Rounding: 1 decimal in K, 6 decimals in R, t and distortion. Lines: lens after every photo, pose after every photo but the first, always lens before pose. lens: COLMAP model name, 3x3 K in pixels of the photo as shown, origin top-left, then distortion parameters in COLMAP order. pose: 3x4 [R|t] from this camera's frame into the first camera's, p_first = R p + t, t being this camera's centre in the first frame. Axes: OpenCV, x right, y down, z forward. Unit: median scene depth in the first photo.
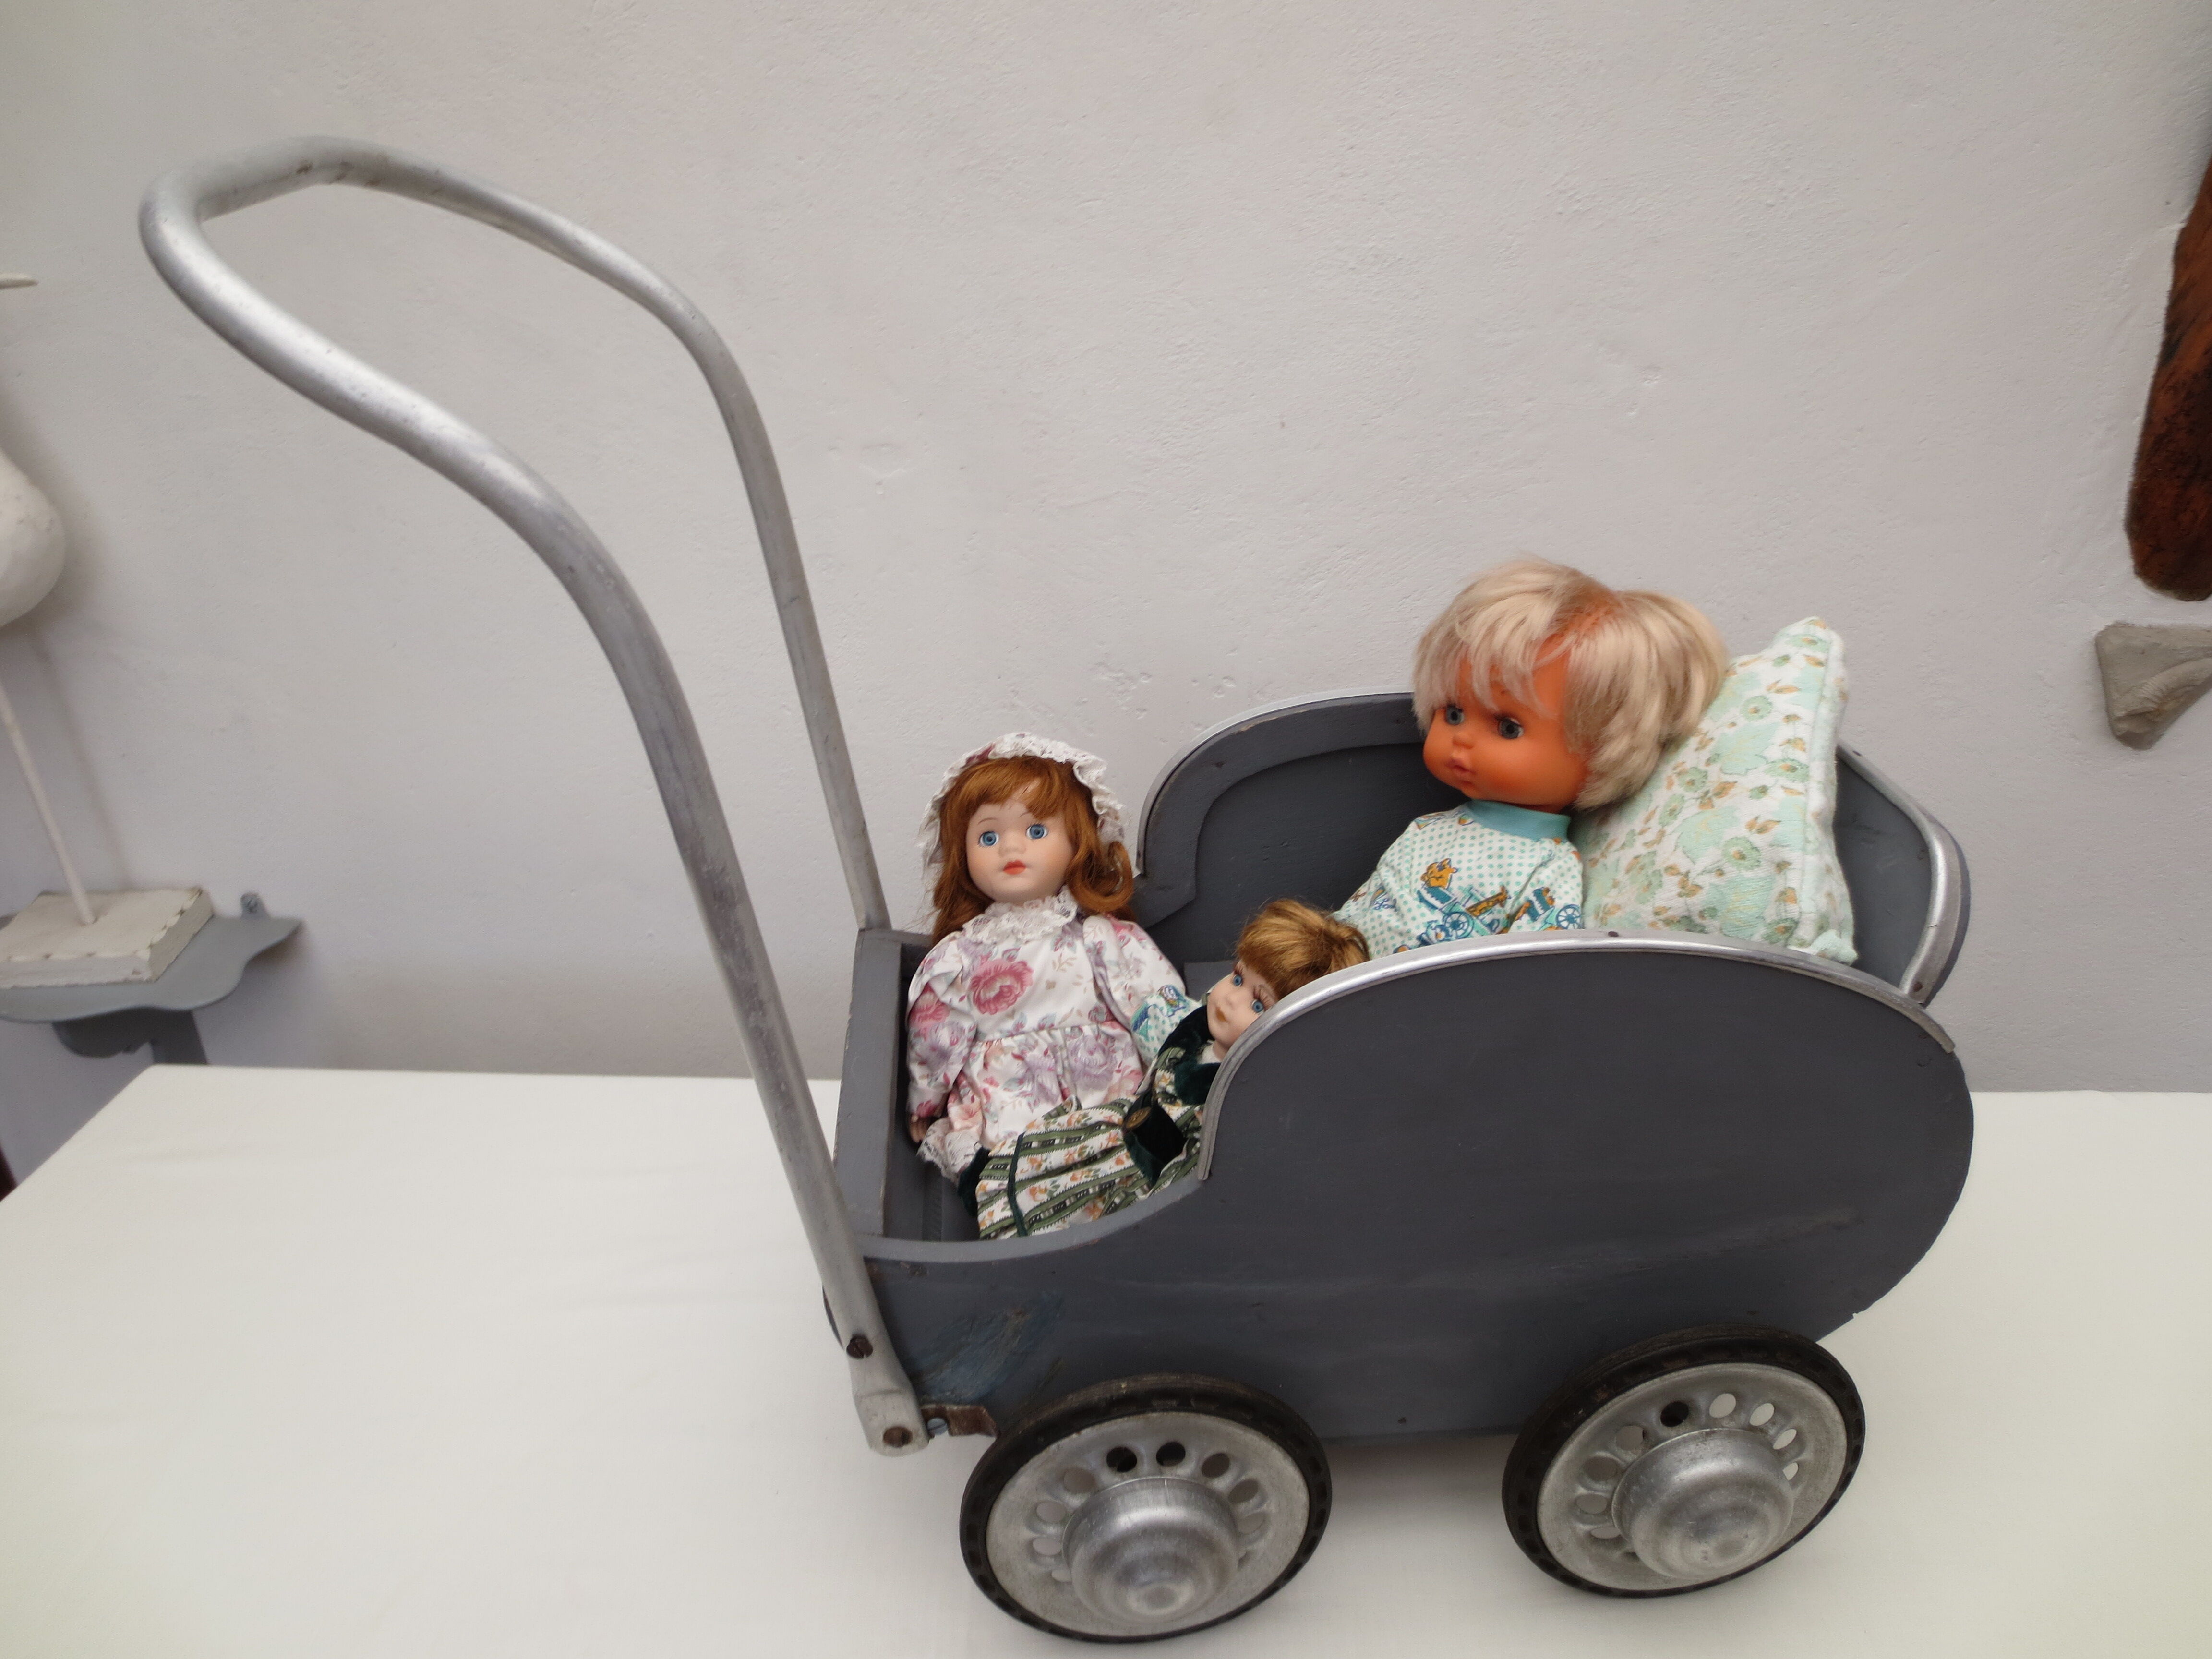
lens RADIAL K [[1726.8, 0, 1097.7], [0, 1726.8, 831.7], [0, 0, 1]] dist [0.031675, -0.000987]
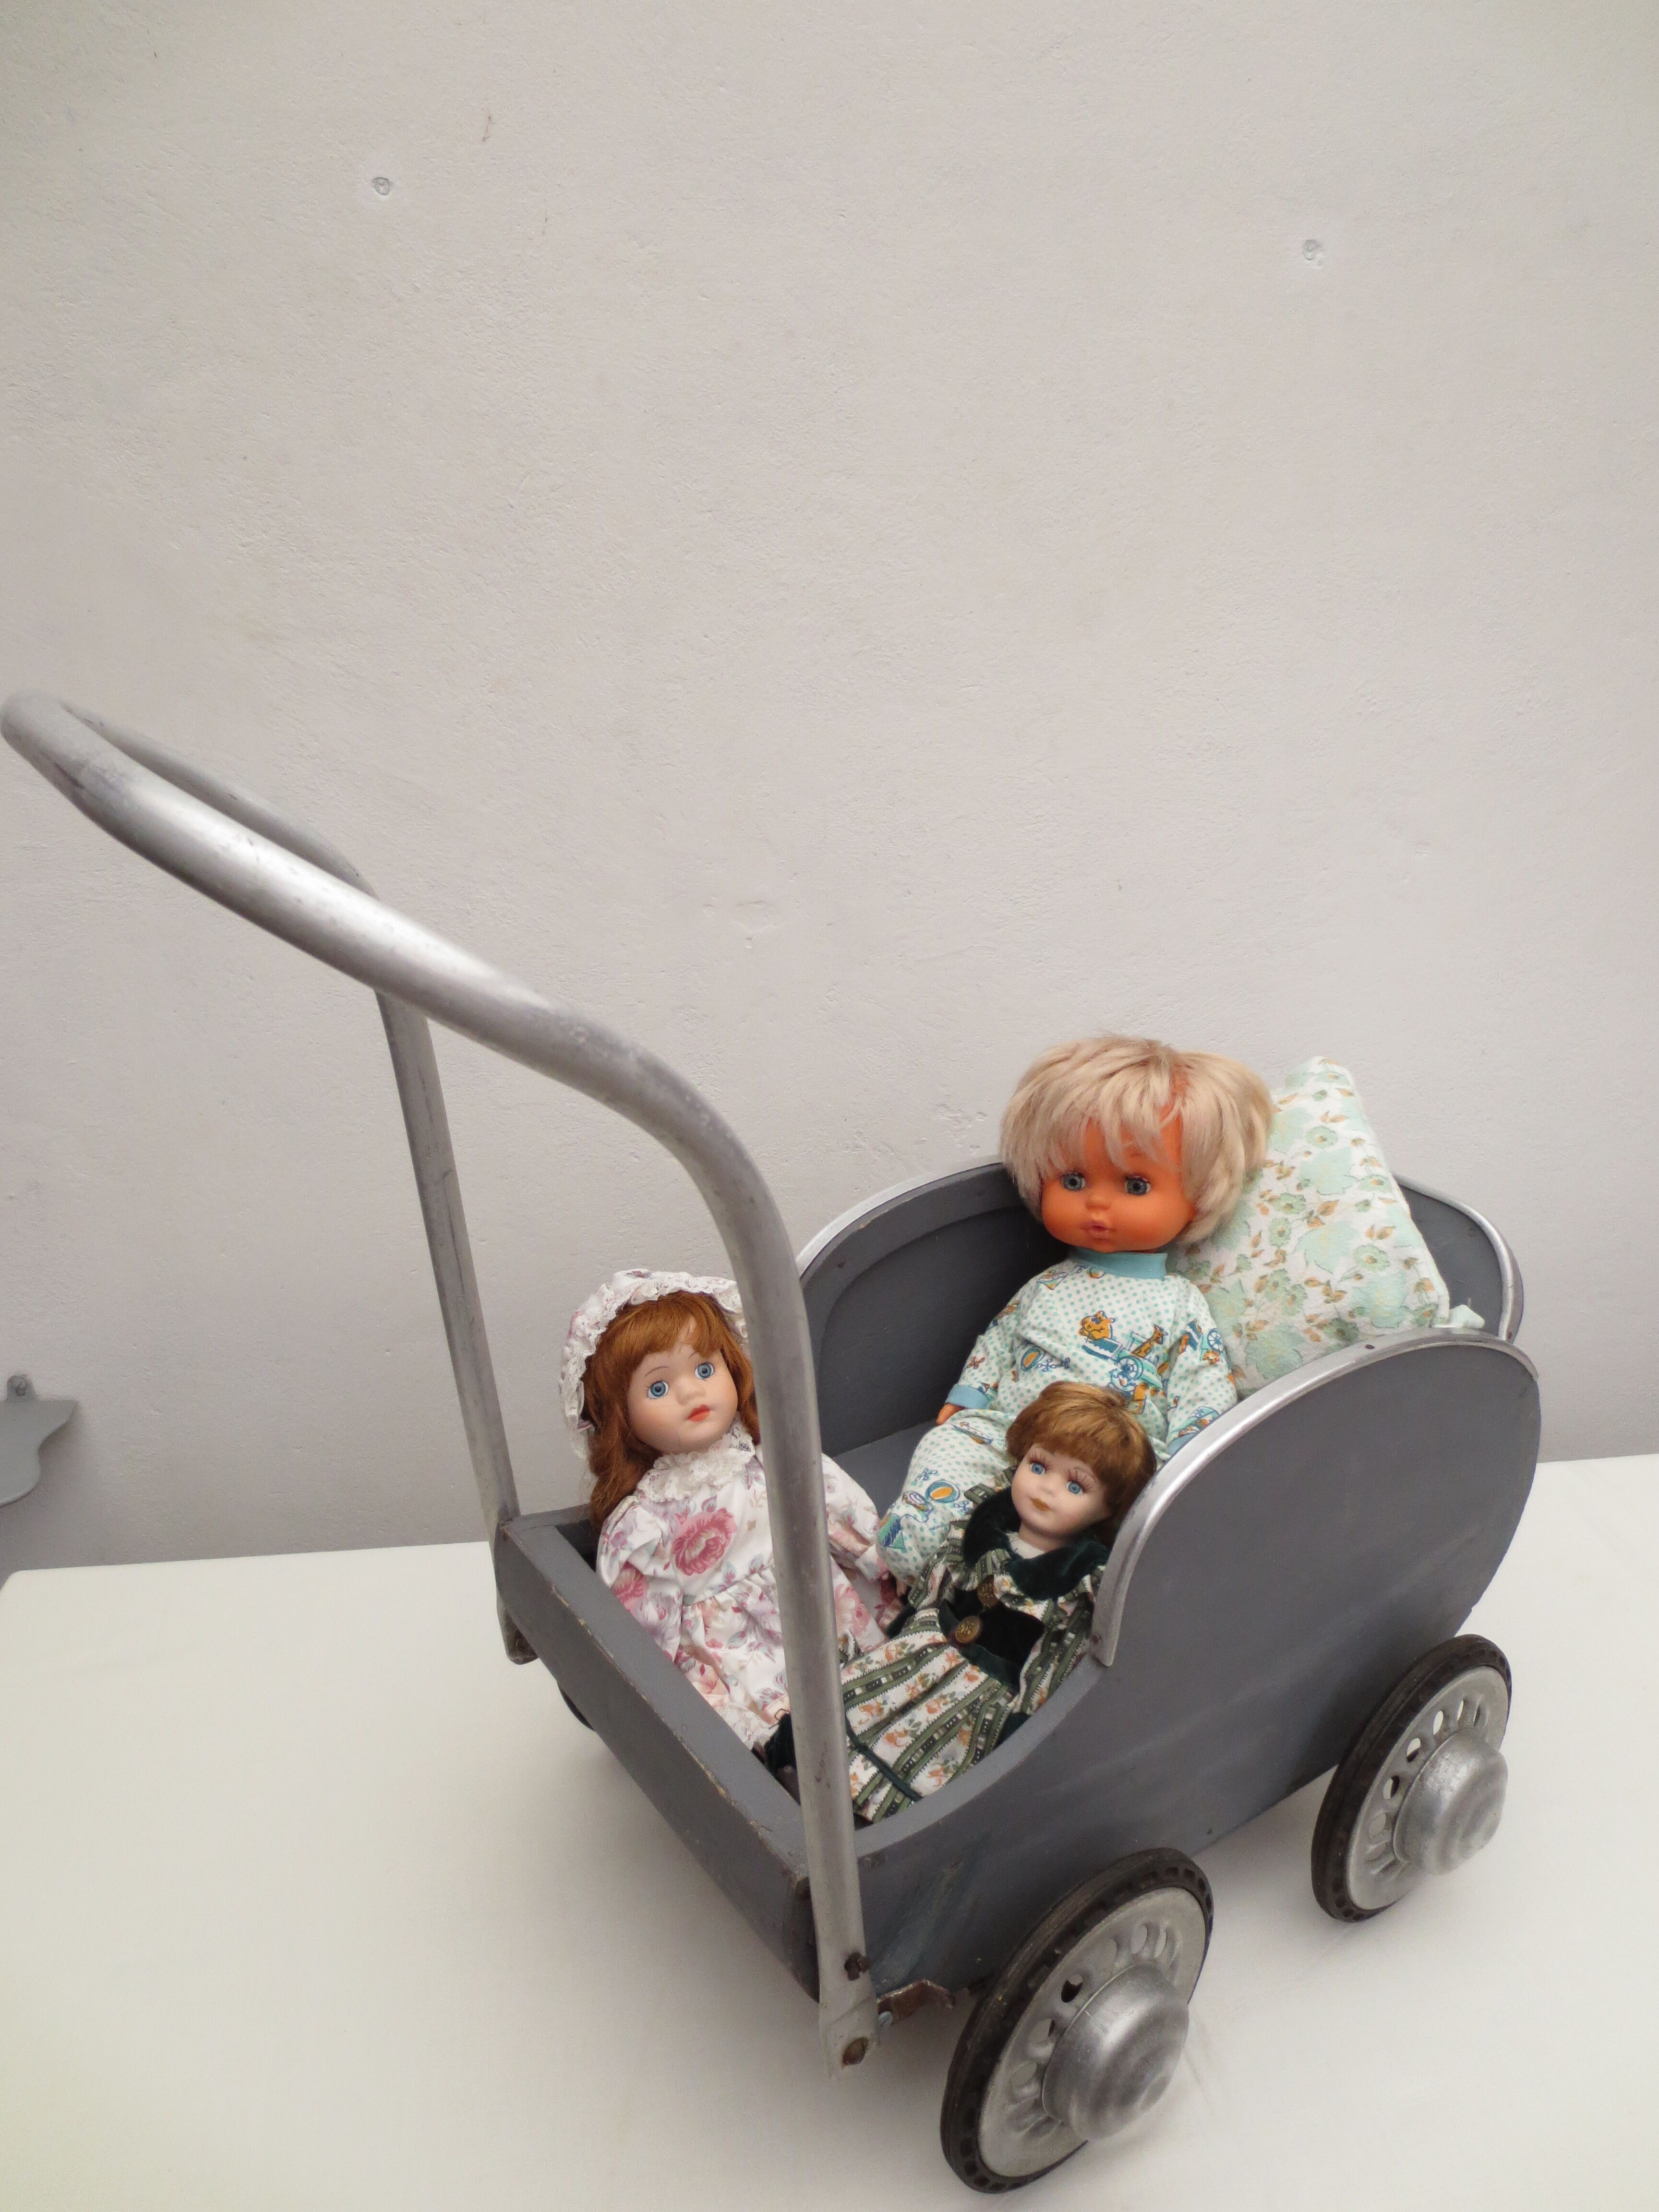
lens RADIAL K [[1726.8, 0, 825.3], [0, 1726.8, 1106.9], [0, 0, 1]] dist [0.031675, -0.000987]
pose [[0.828525, -0.141777, 0.541707, -0.526722], [0.184926, 0.982416, -0.025718, -0.117565], [-0.528535, 0.121484, 0.840174, 0.154553]]
